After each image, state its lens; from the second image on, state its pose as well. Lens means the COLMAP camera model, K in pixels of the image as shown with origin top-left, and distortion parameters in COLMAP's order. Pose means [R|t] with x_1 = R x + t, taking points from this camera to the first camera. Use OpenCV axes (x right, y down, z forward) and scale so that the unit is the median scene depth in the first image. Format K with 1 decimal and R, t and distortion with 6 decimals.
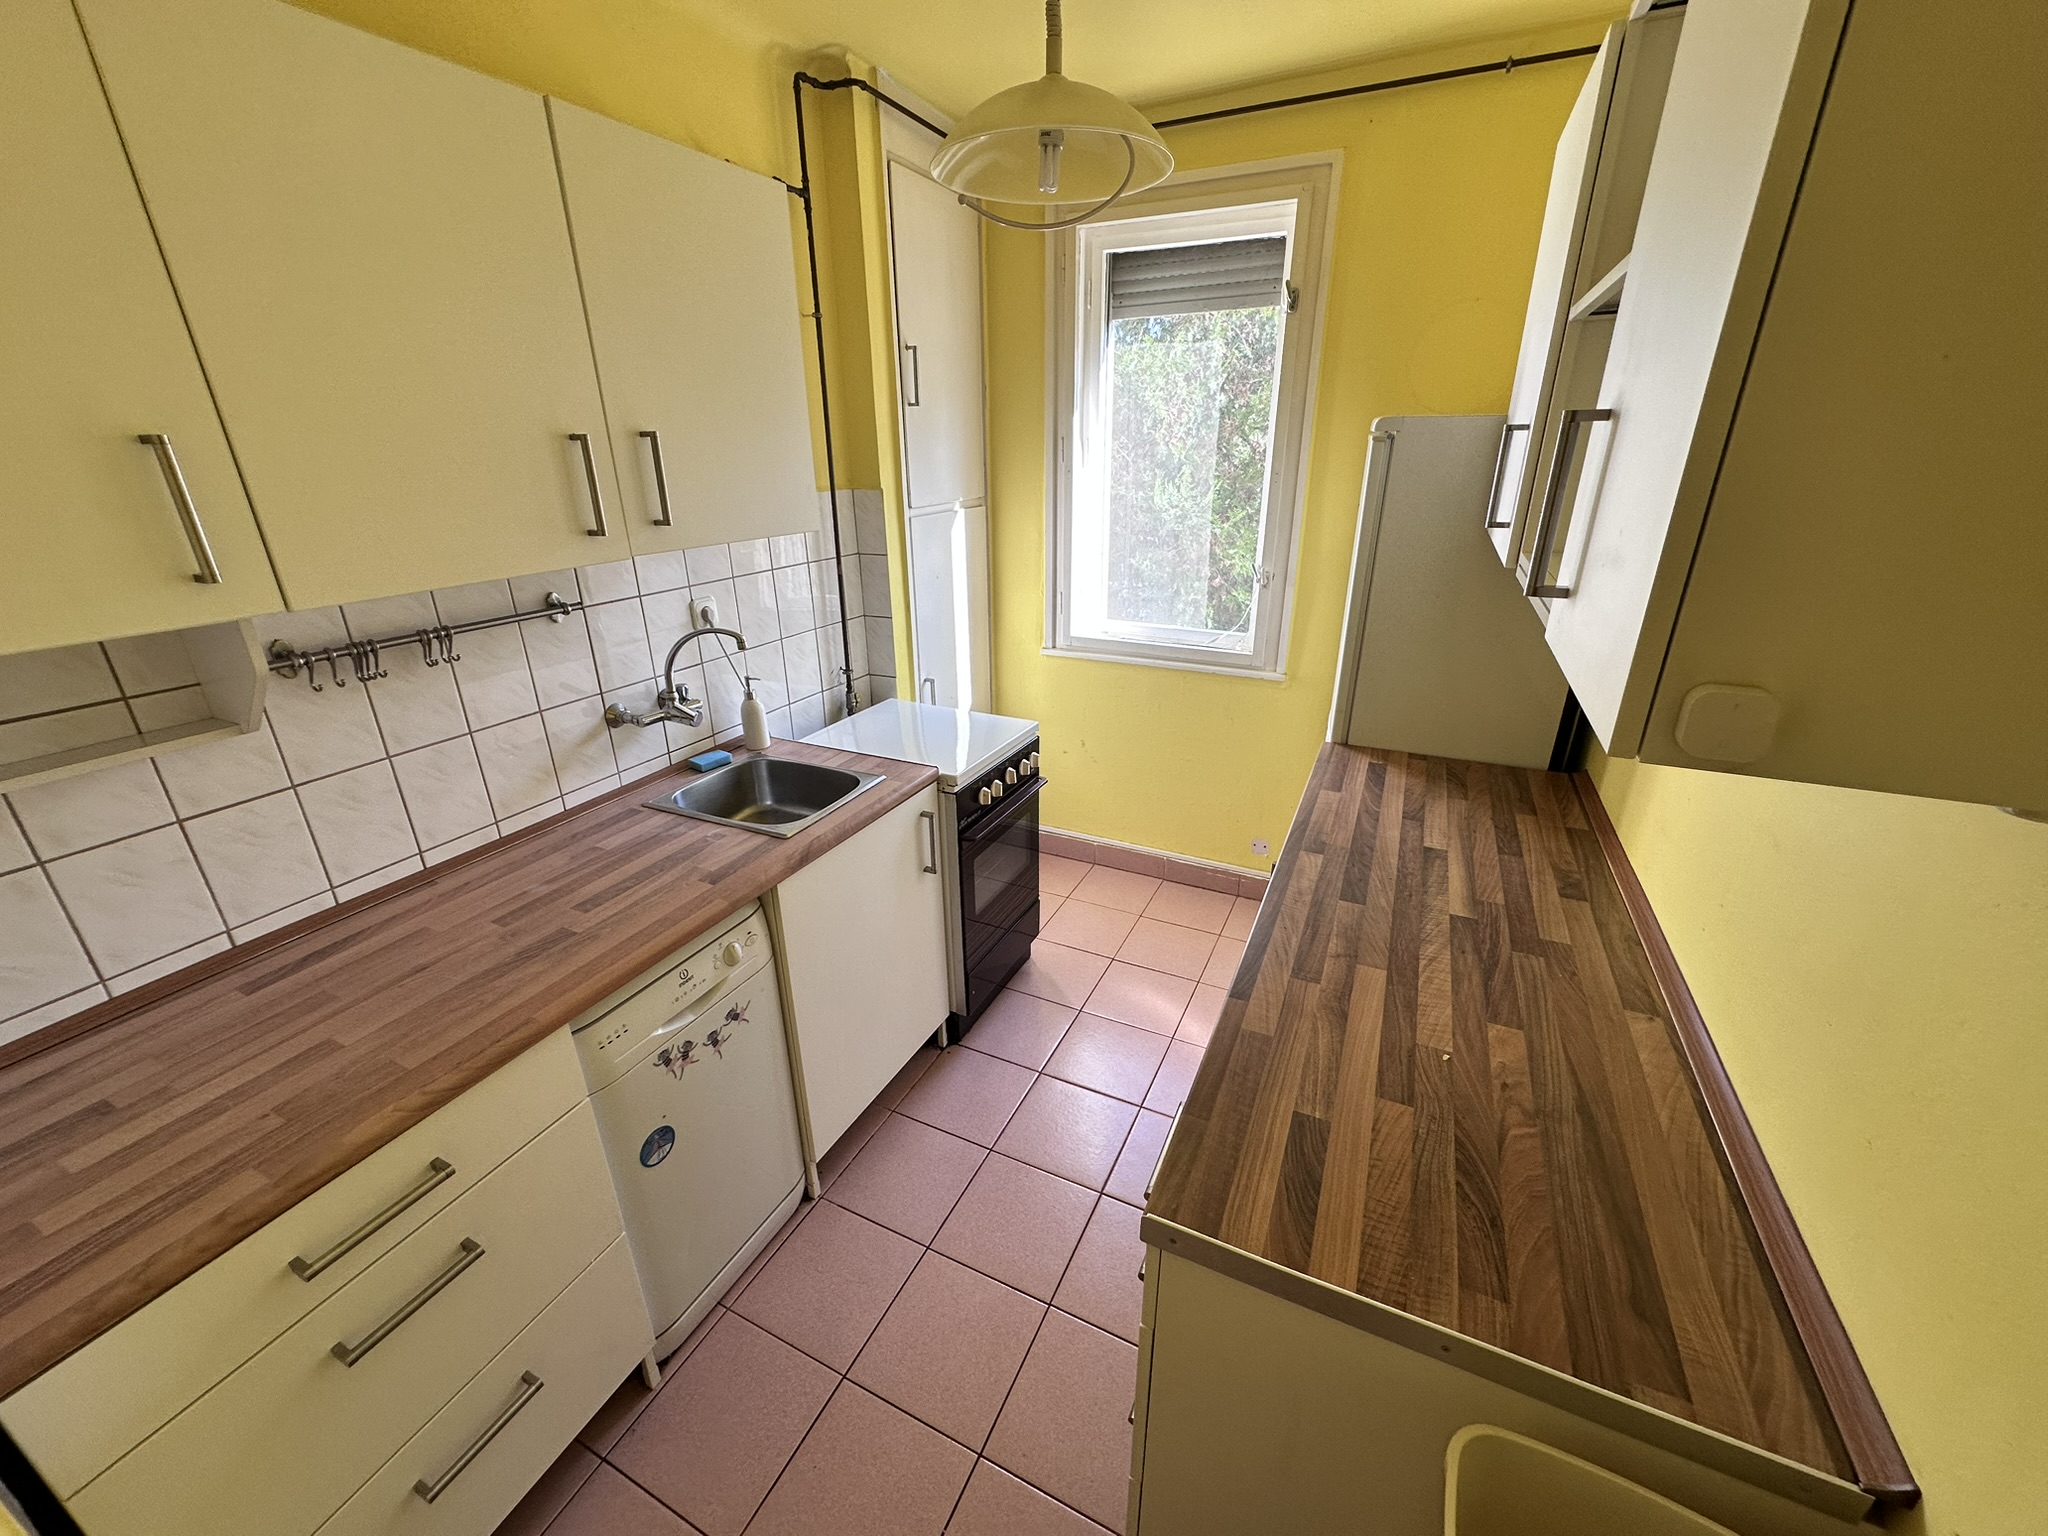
lens RADIAL K [[814.4, 0, 1022.4], [0, 814.4, 770.0], [0, 0, 1]] dist [-0.002572, -0.000168]
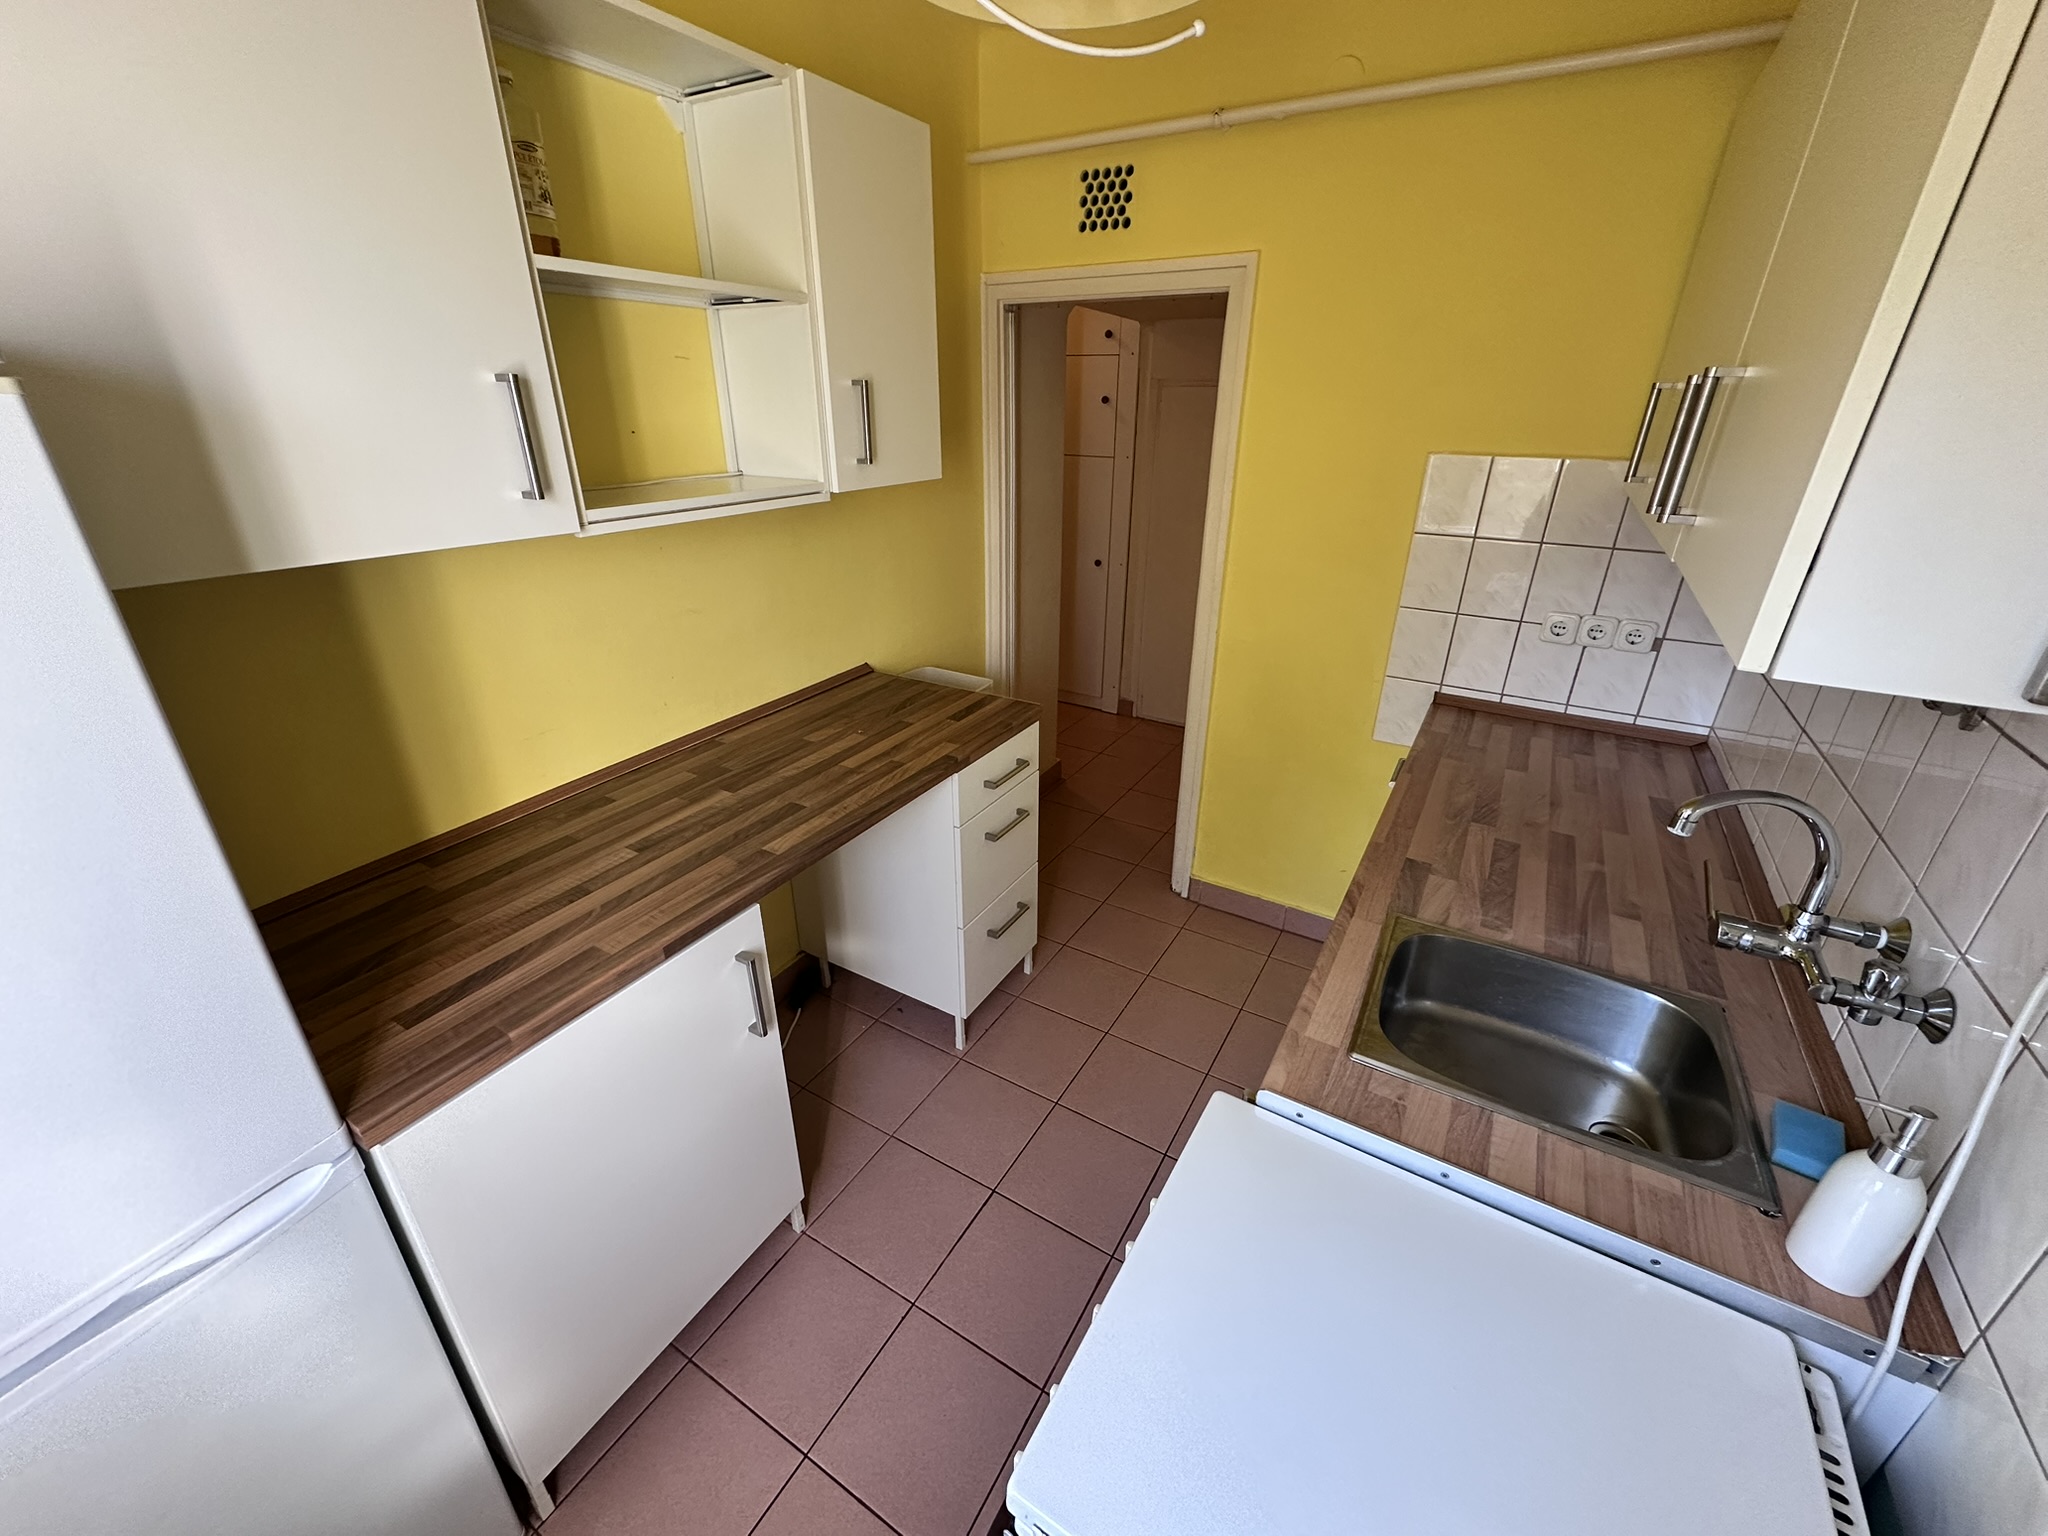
lens RADIAL K [[814.4, 0, 1019.1], [0, 814.4, 763.2], [0, 0, 1]] dist [-0.002572, -0.000168]
pose [[-0.996212, -0.030213, 0.081540, 0.005615], [0.038269, 0.689686, 0.723096, -0.761838], [-0.078083, 0.723478, -0.685918, 1.886731]]
